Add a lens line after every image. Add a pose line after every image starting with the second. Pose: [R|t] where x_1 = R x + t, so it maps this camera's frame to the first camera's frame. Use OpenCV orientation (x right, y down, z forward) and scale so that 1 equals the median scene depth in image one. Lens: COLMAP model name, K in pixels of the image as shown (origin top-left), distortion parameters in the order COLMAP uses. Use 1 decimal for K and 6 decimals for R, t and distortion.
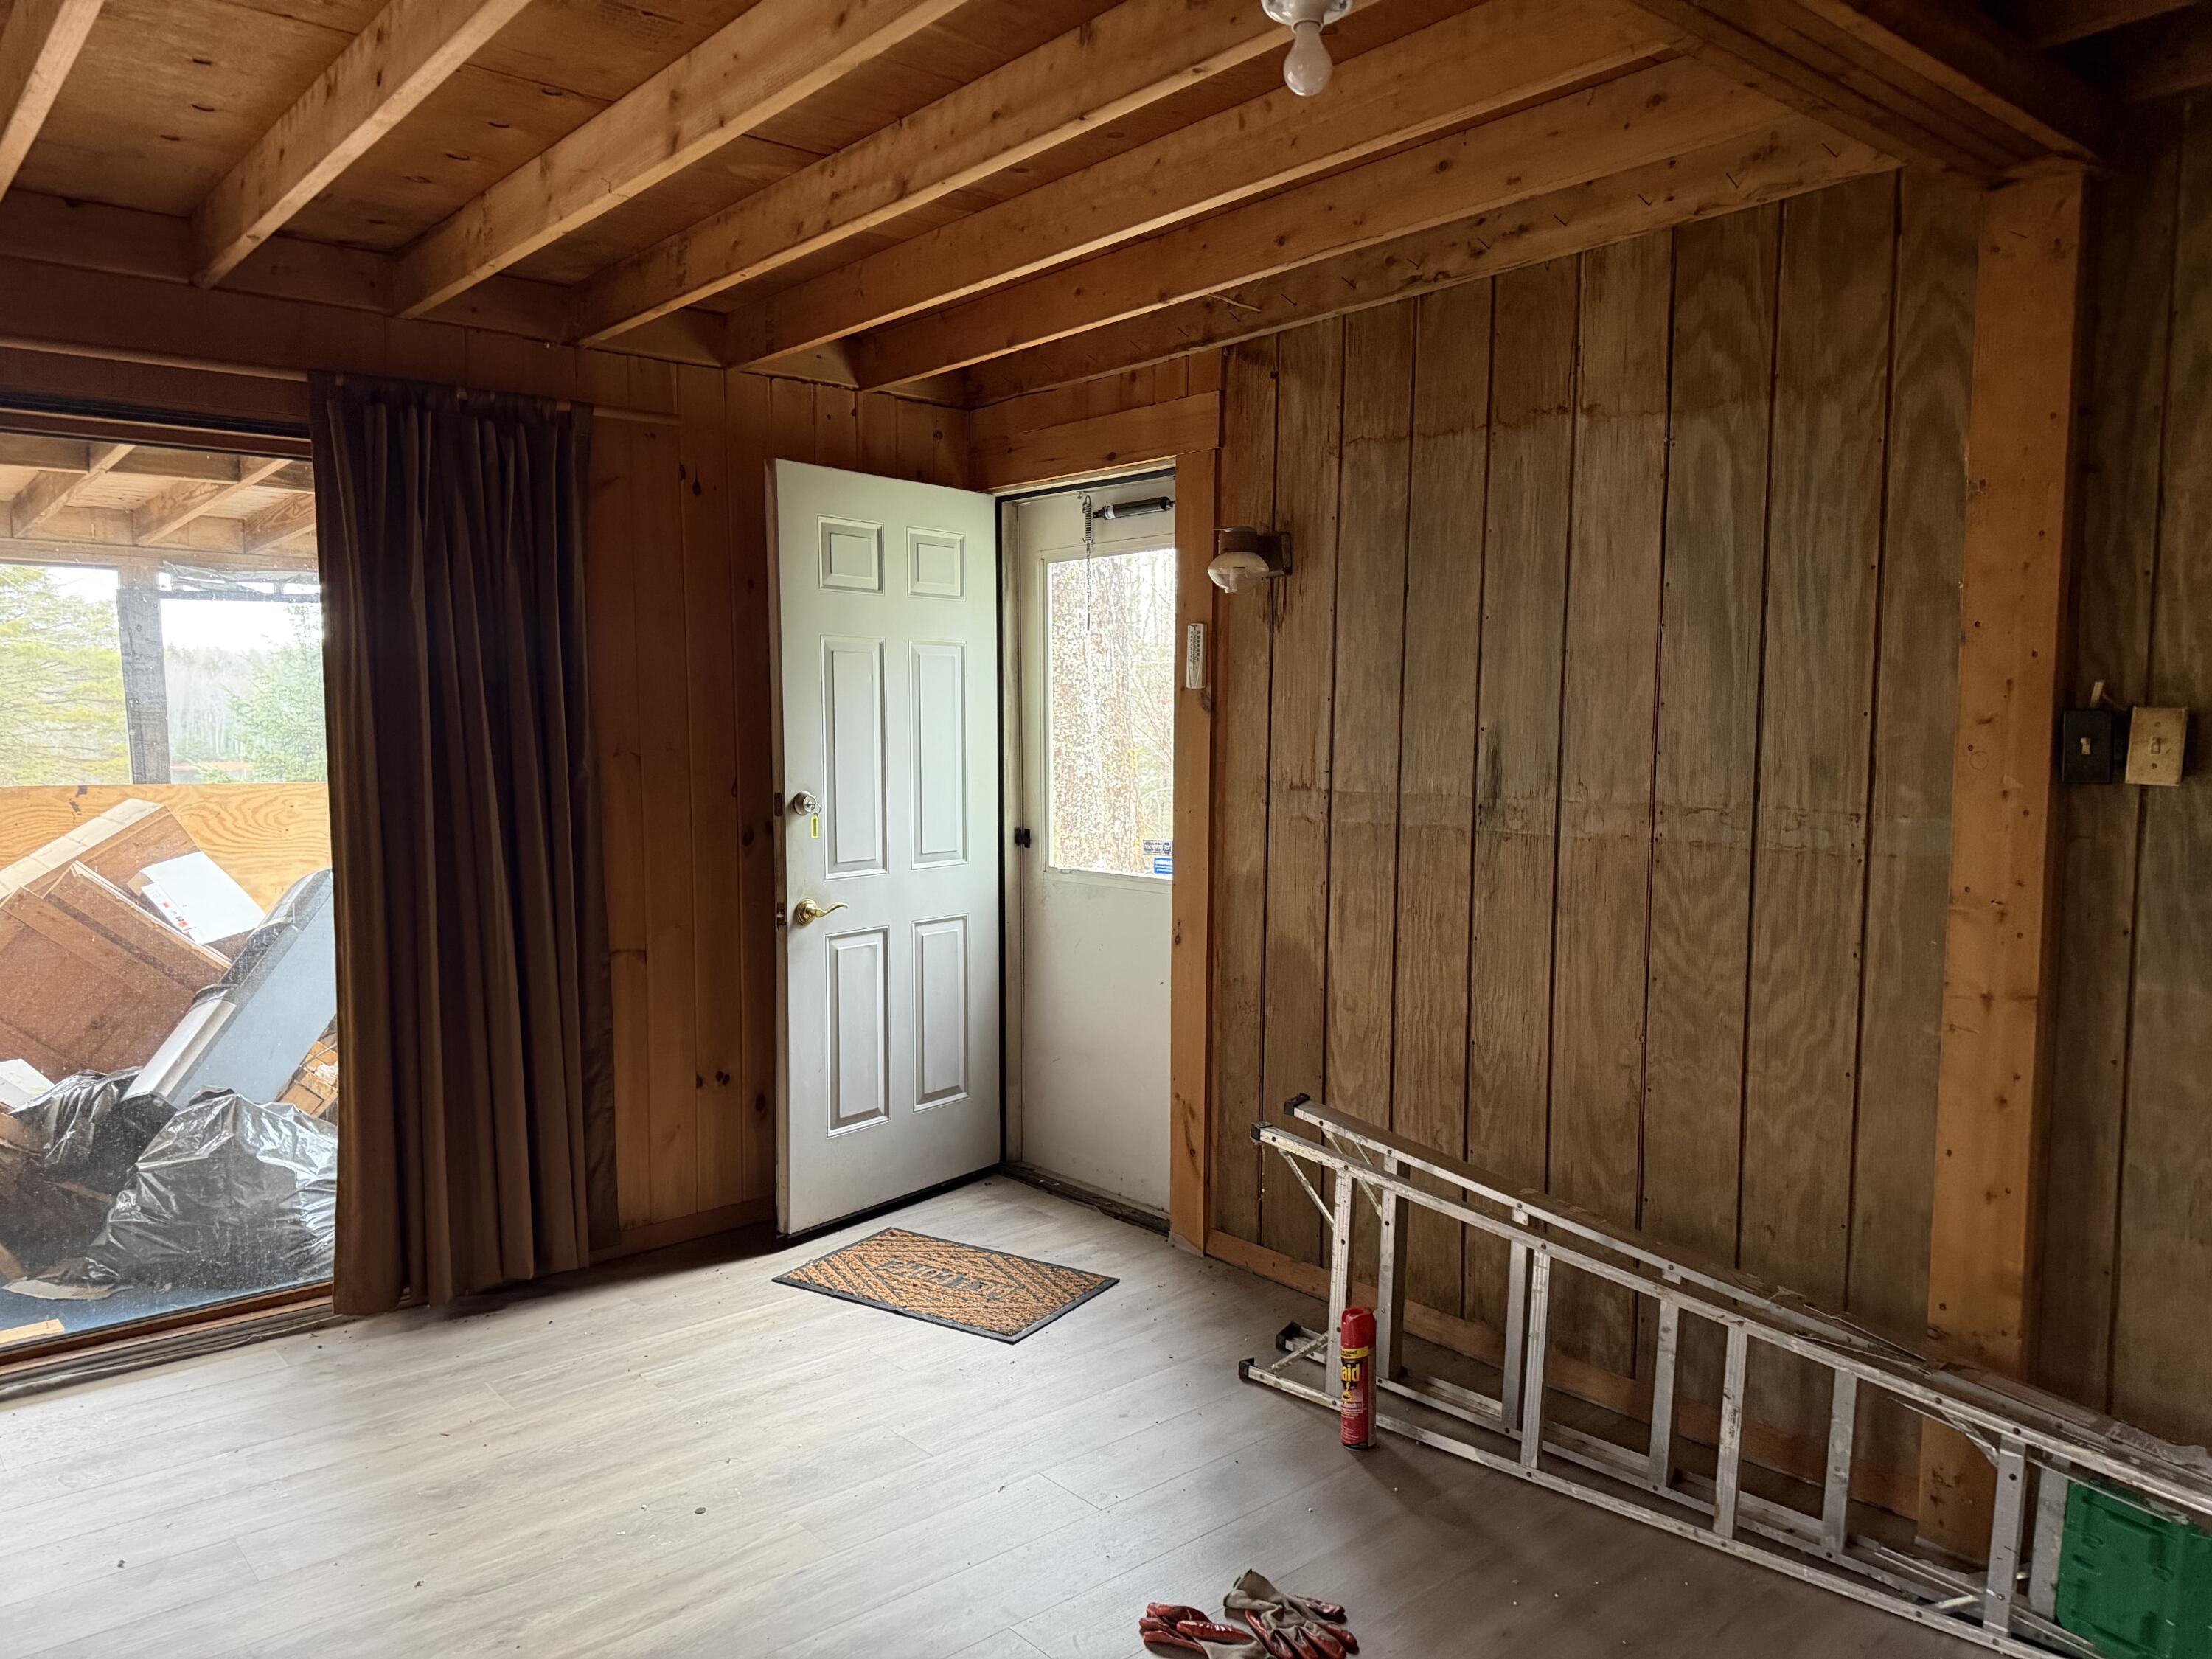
lens RADIAL K [[1564.2, 0, 1098.8], [0, 1564.2, 841.7], [0, 0, 1]] dist [0.004294, 0.000002]
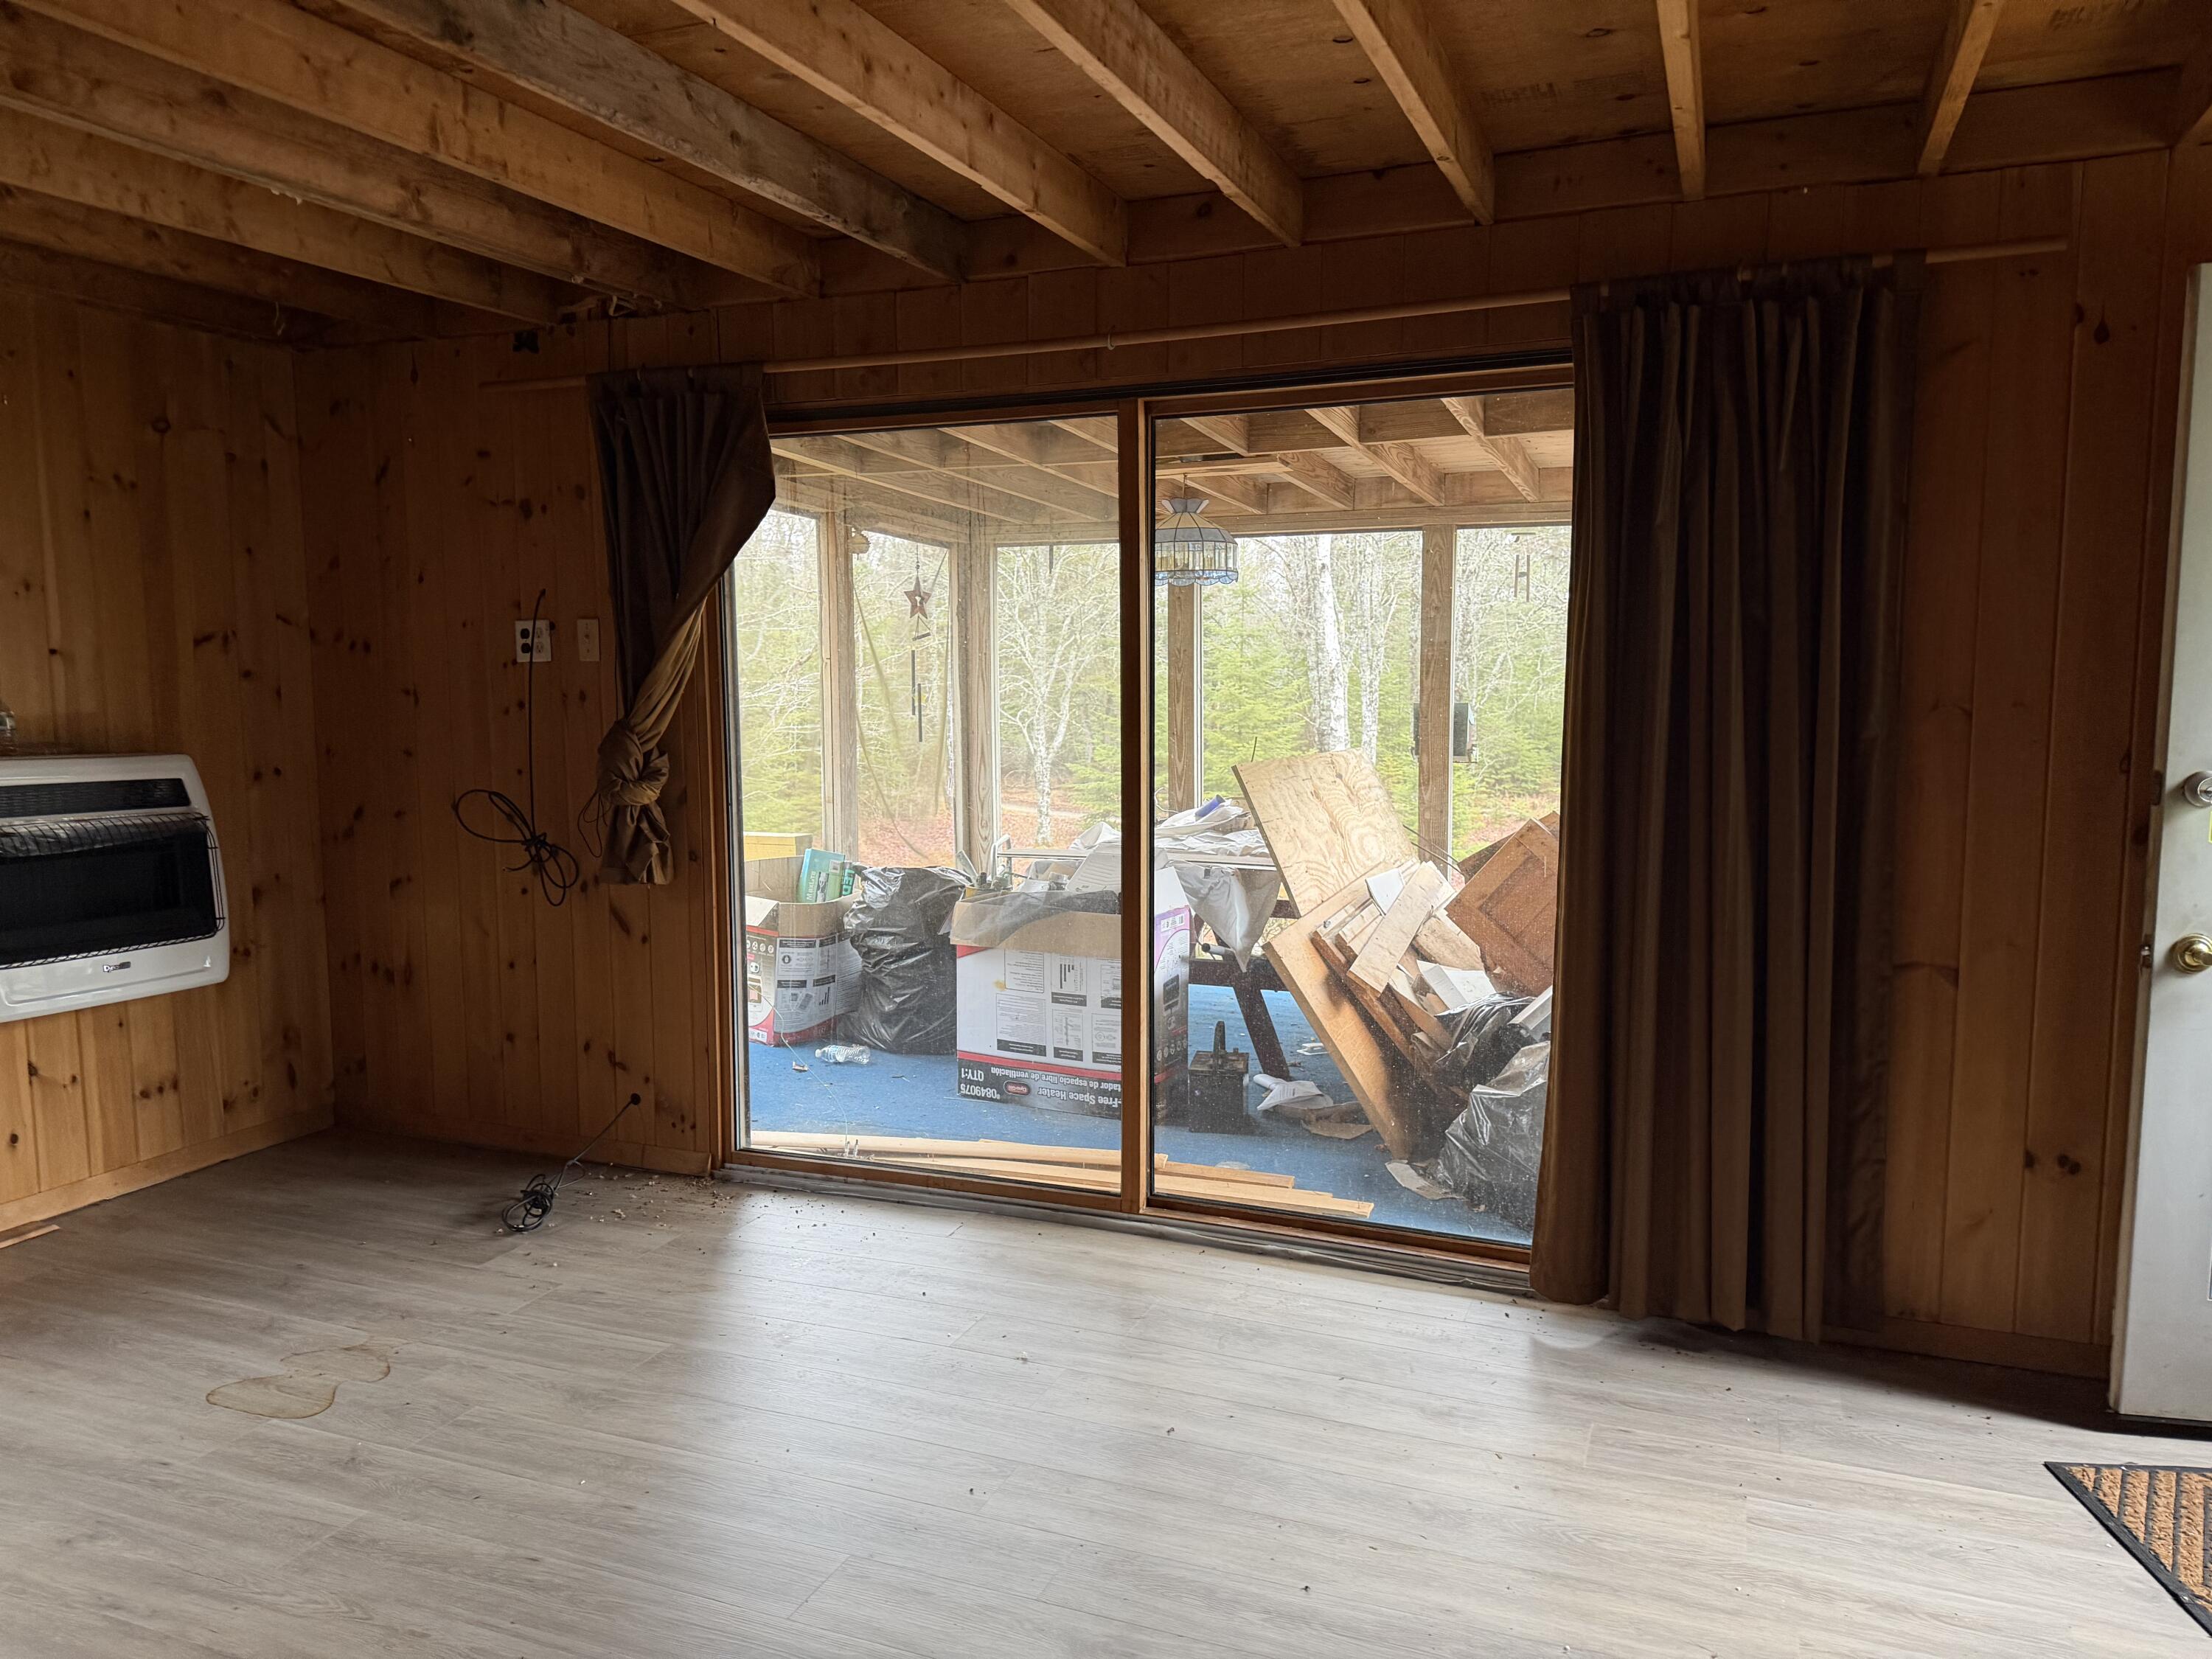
lens RADIAL K [[1564.2, 0, 1098.8], [0, 1564.2, 841.7], [0, 0, 1]] dist [0.004294, 0.000002]
pose [[0.445615, 0.099705, -0.889655, 0.208139], [-0.067241, 0.994699, 0.077798, -0.024737], [0.892696, 0.025153, 0.449957, 0.309214]]
